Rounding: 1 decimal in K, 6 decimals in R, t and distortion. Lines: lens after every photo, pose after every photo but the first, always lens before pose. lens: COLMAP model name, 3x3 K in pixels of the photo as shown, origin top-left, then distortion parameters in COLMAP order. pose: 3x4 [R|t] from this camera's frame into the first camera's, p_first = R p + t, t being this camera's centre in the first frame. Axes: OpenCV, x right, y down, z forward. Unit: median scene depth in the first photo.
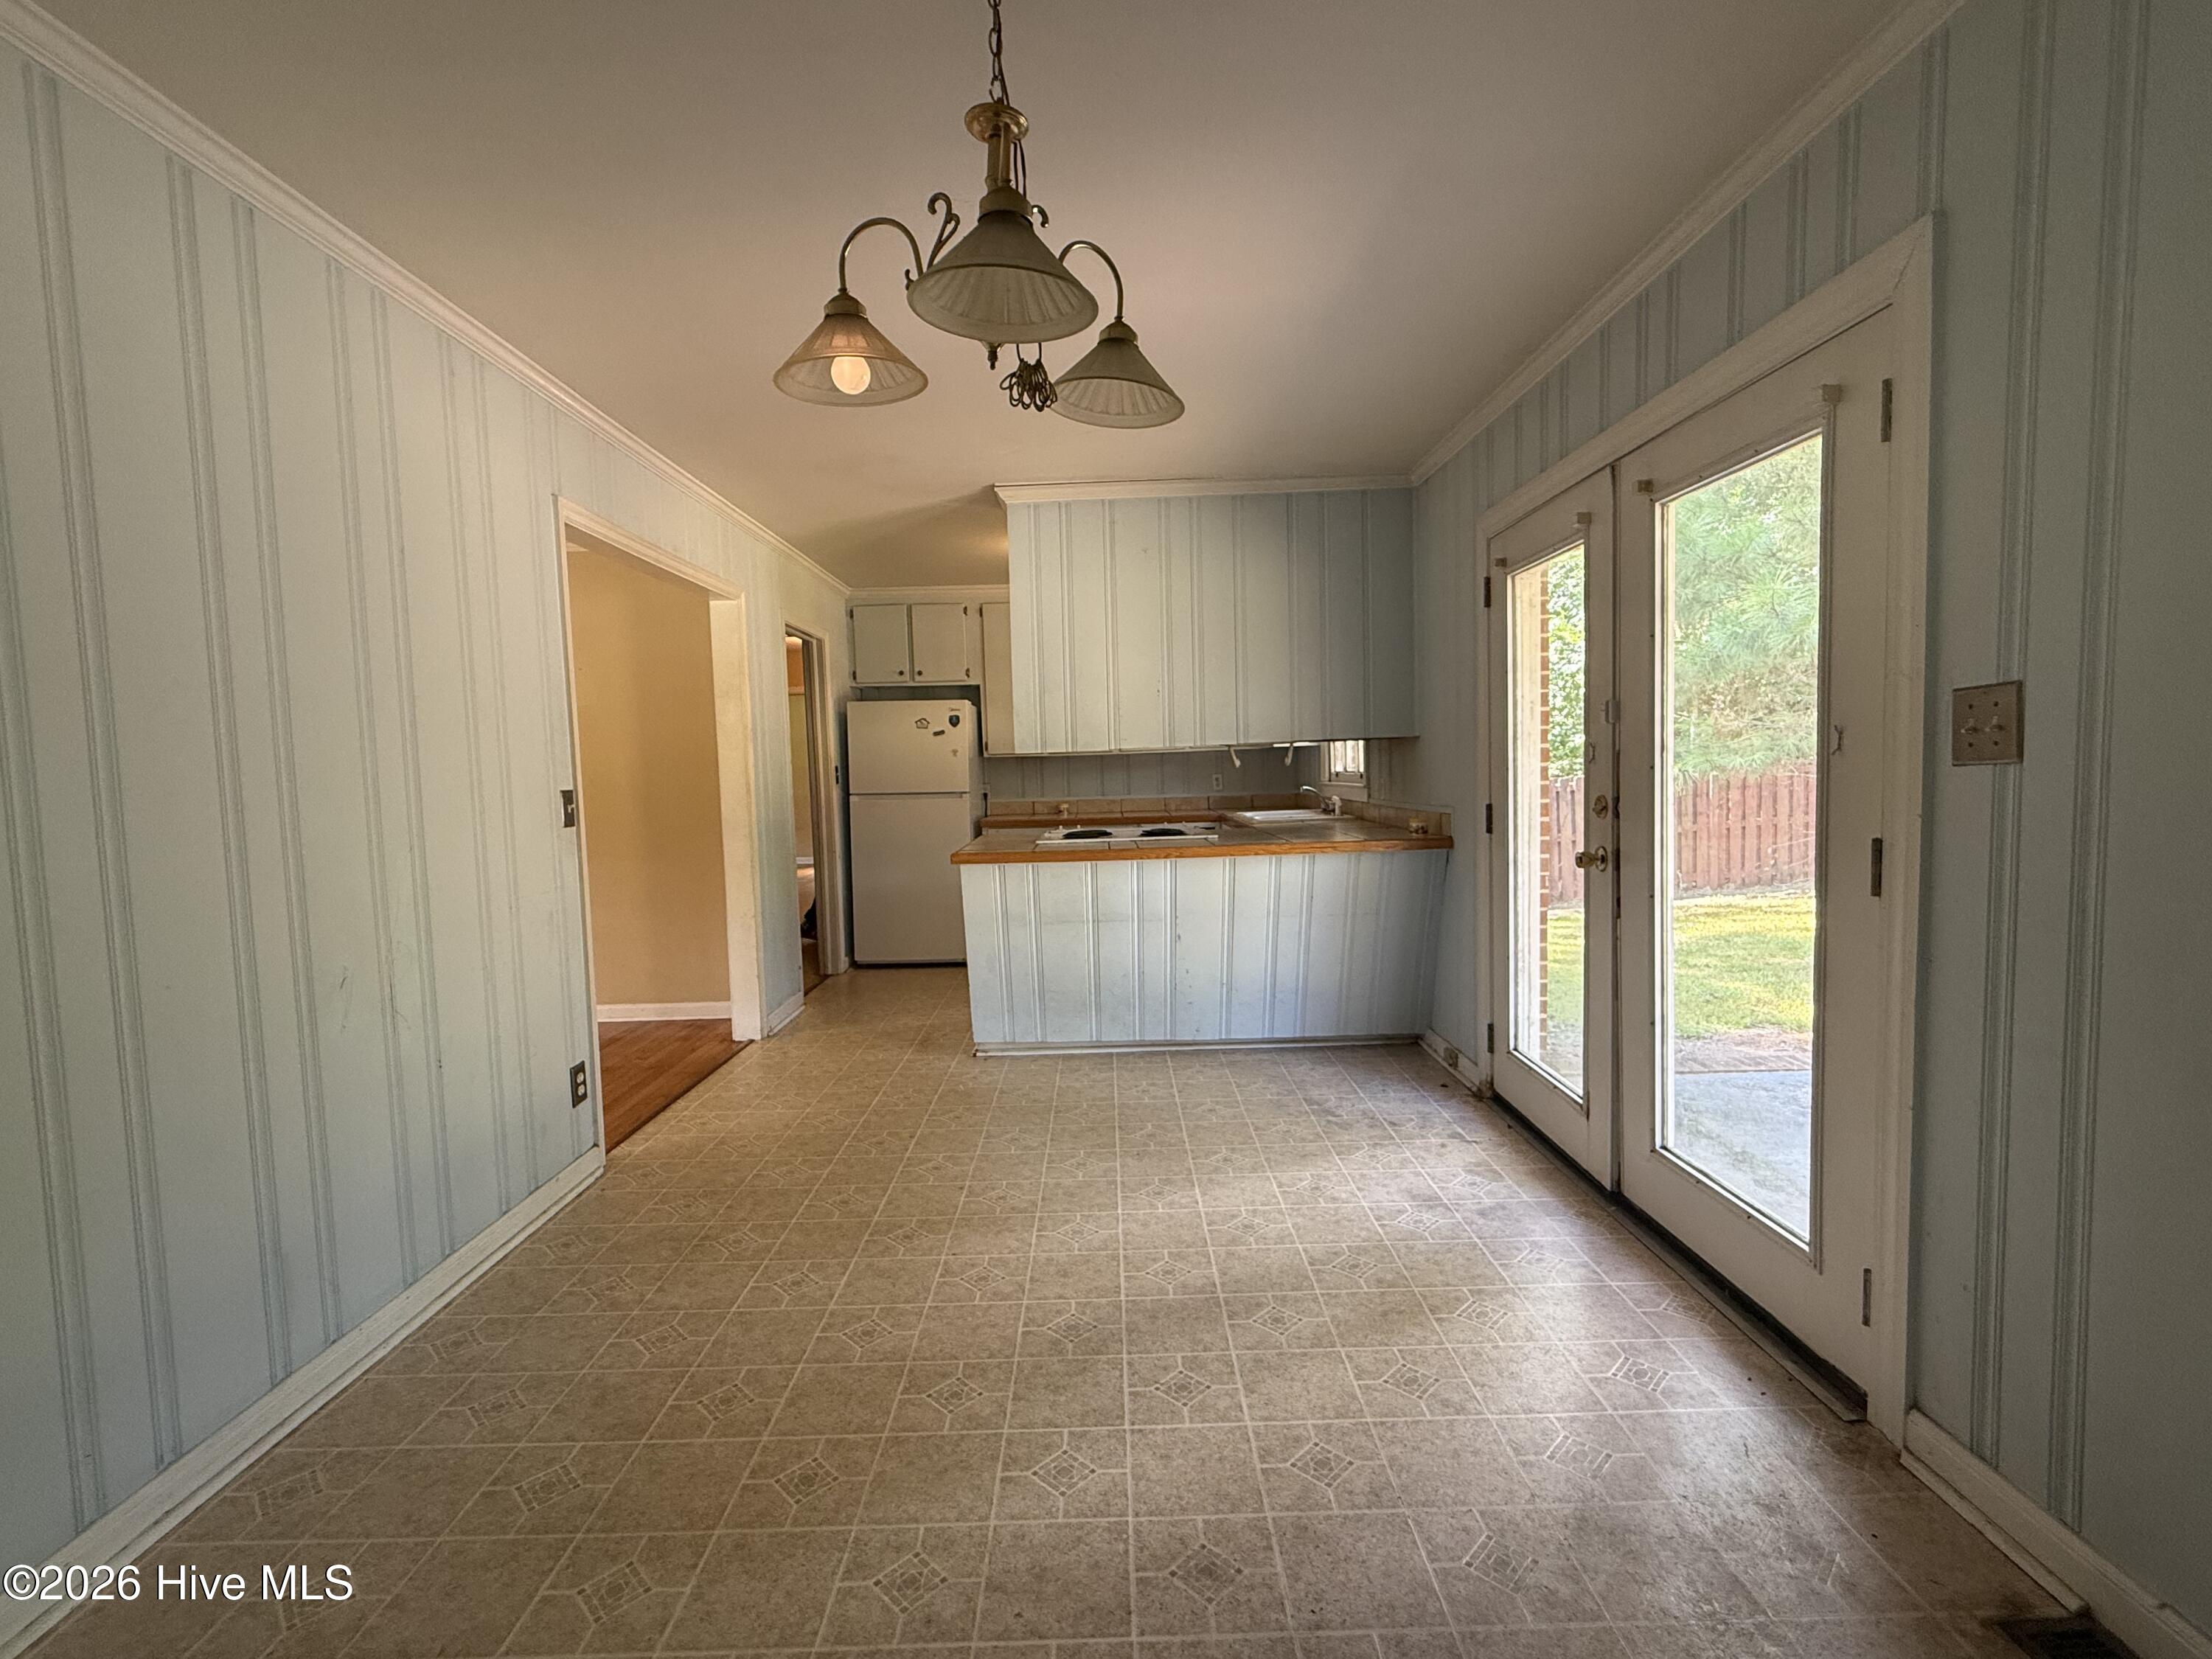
lens RADIAL K [[996.5, 0, 1110.8], [0, 996.5, 829.3], [0, 0, 1]] dist [0.000608, -0.000148]
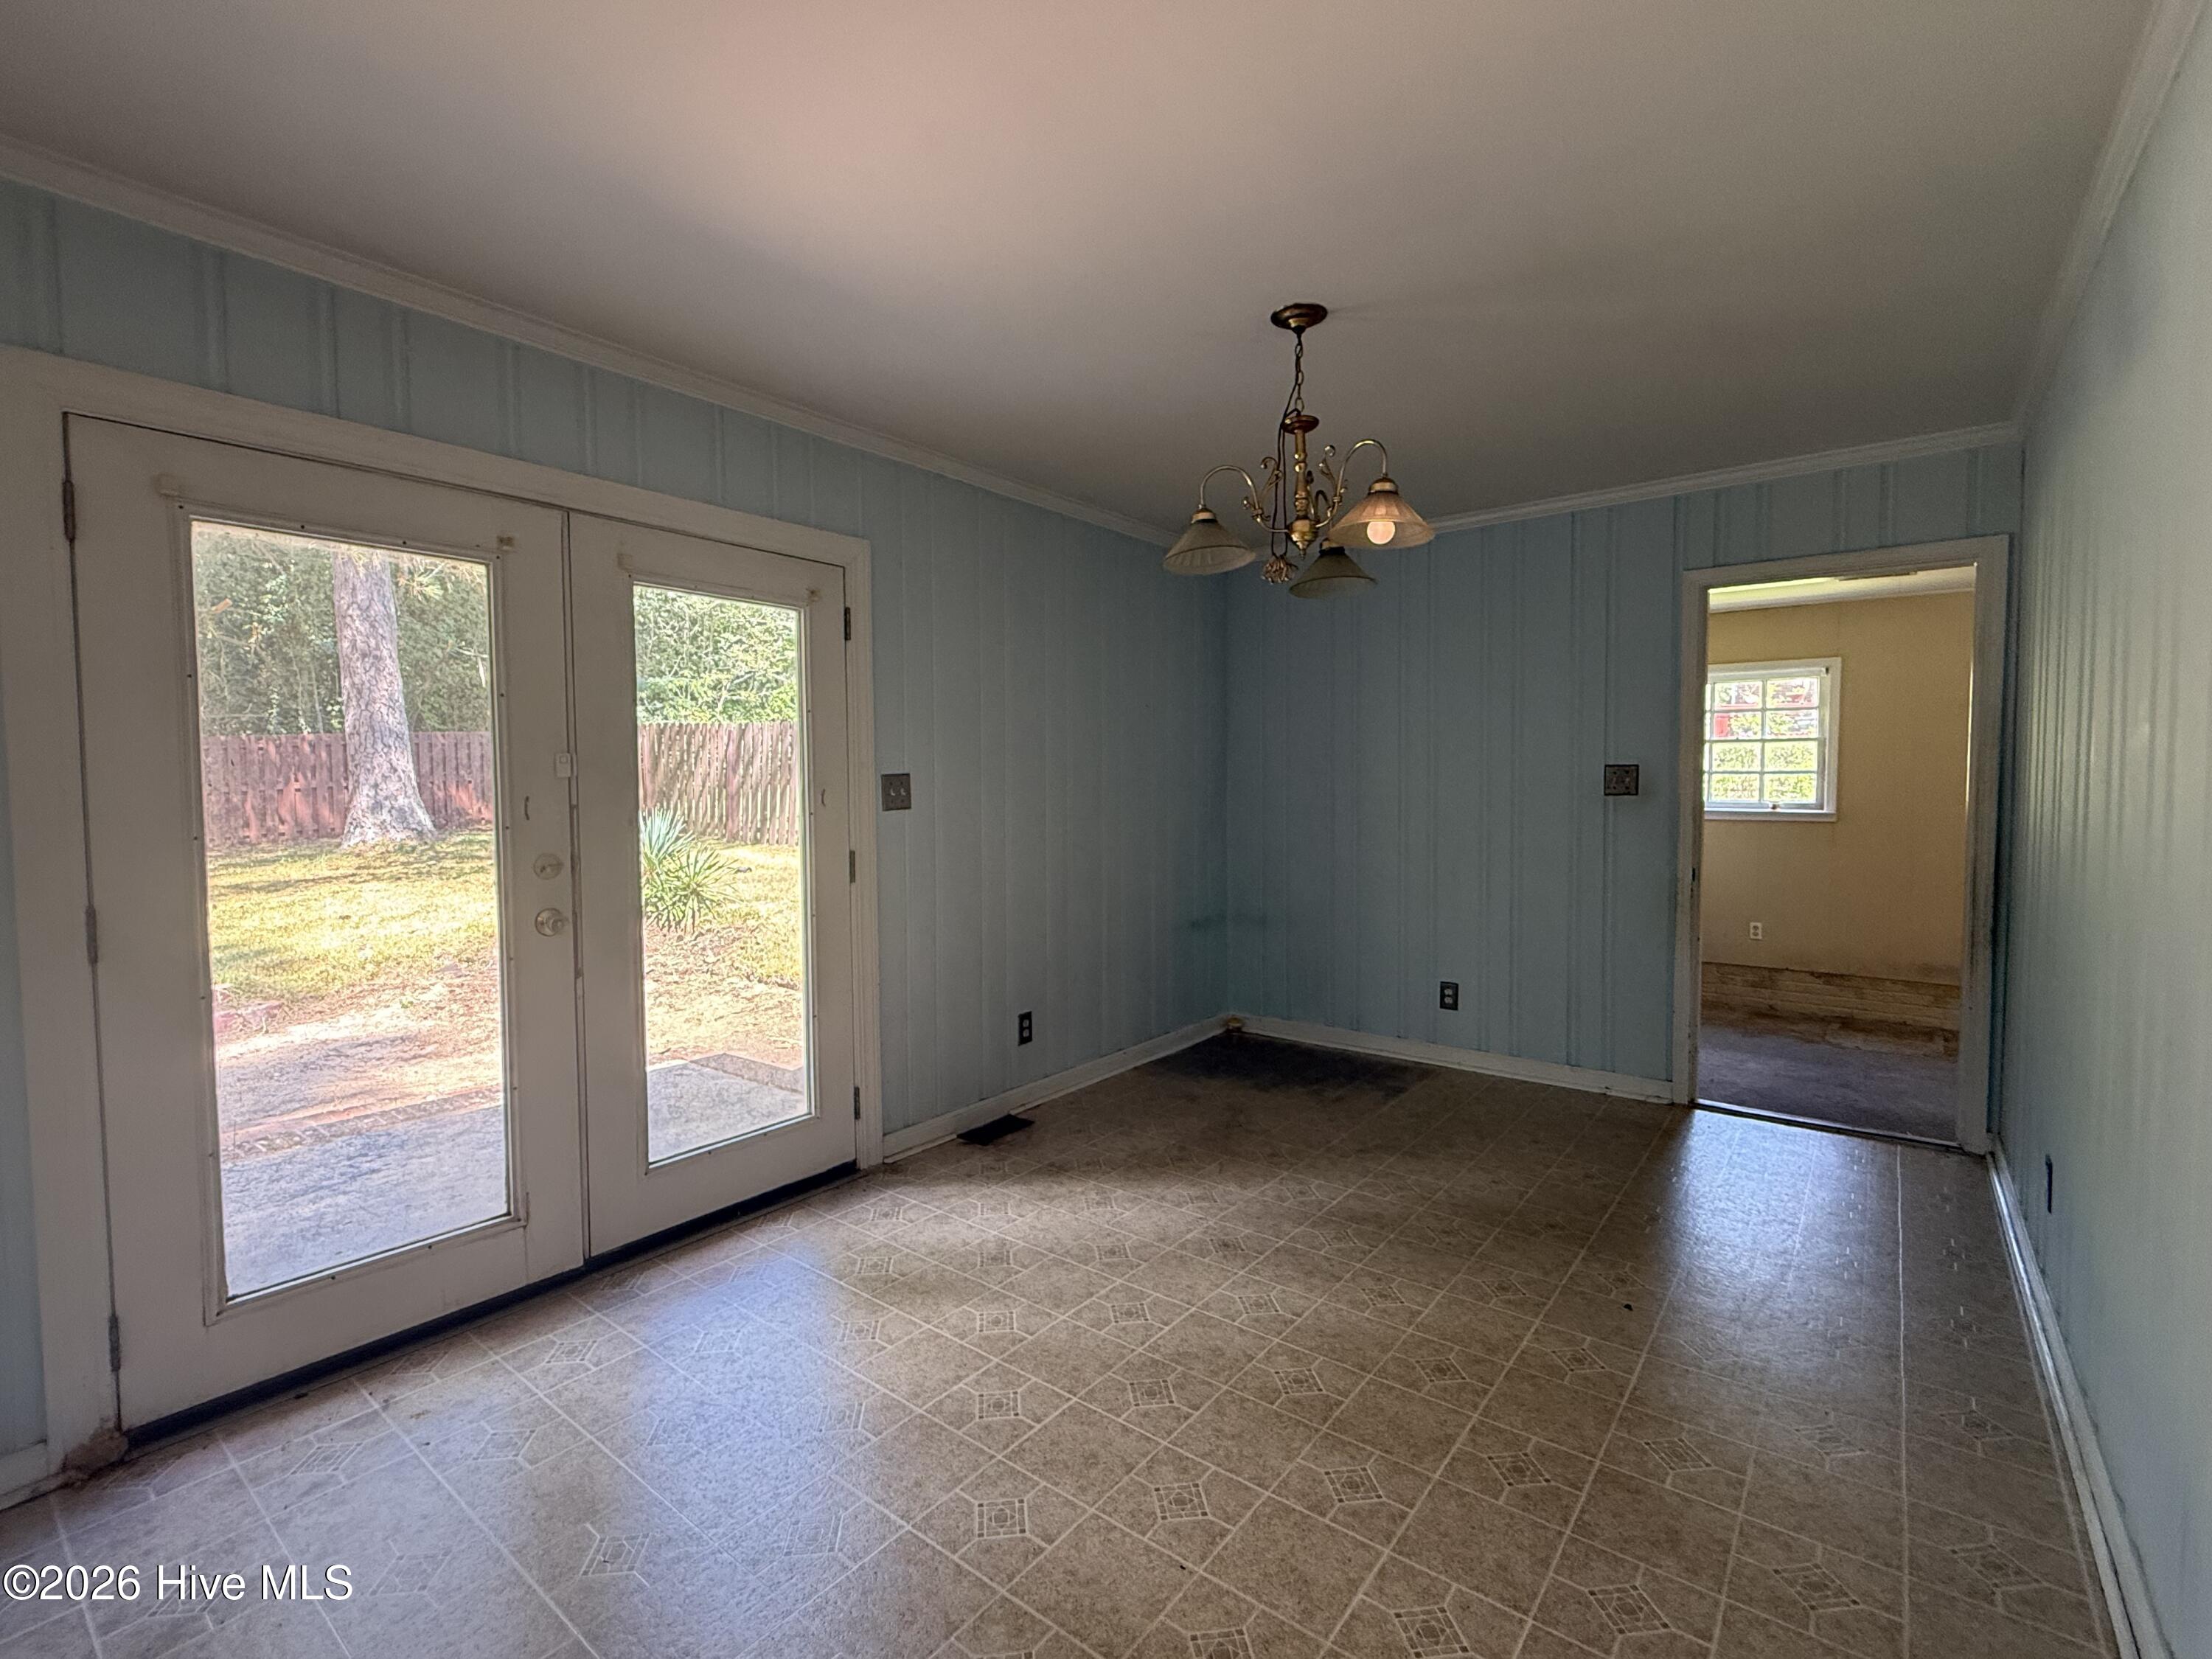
lens RADIAL K [[996.5, 0, 1113.9], [0, 996.5, 840.8], [0, 0, 1]] dist [0.000608, -0.000148]
pose [[-0.787653, 0.001562, 0.616118, -0.771998], [0.066716, 0.994333, 0.082770, -0.137031], [-0.612497, 0.106299, -0.783293, 2.211415]]
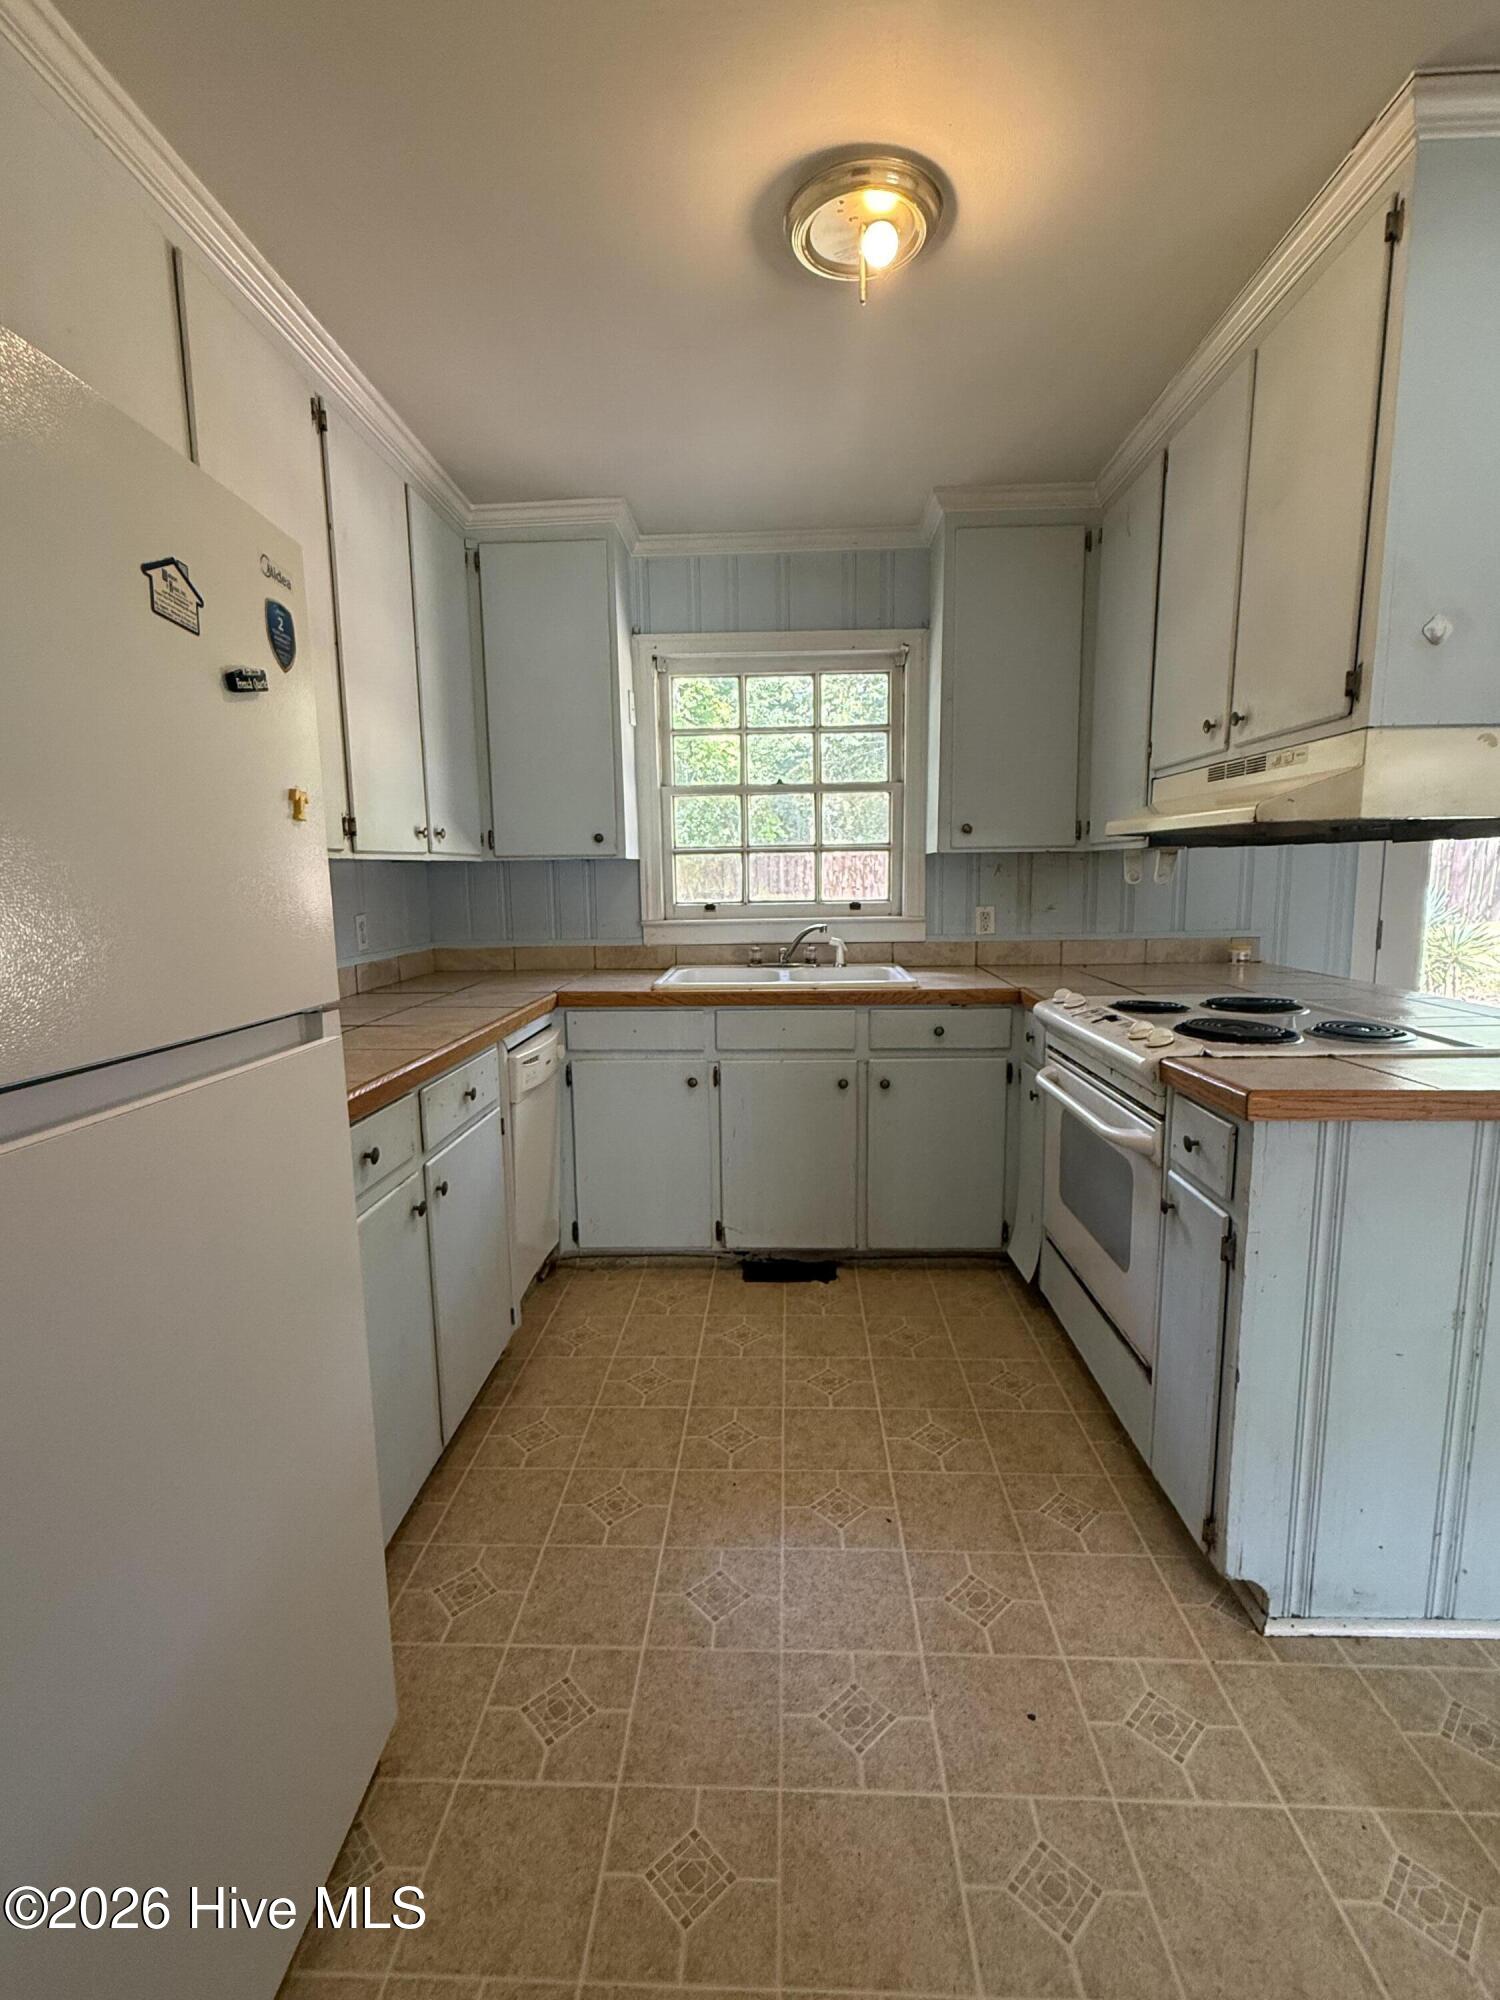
lens RADIAL K [[901.0, 0, 742.2], [0, 901.0, 997.1], [0, 0, 1]] dist [0.000608, -0.000148]
pose [[0.060890, -0.099803, 0.993142, -0.363393], [0.084529, 0.991930, 0.094498, -0.014691], [-0.994559, 0.078196, 0.068835, 0.355723]]
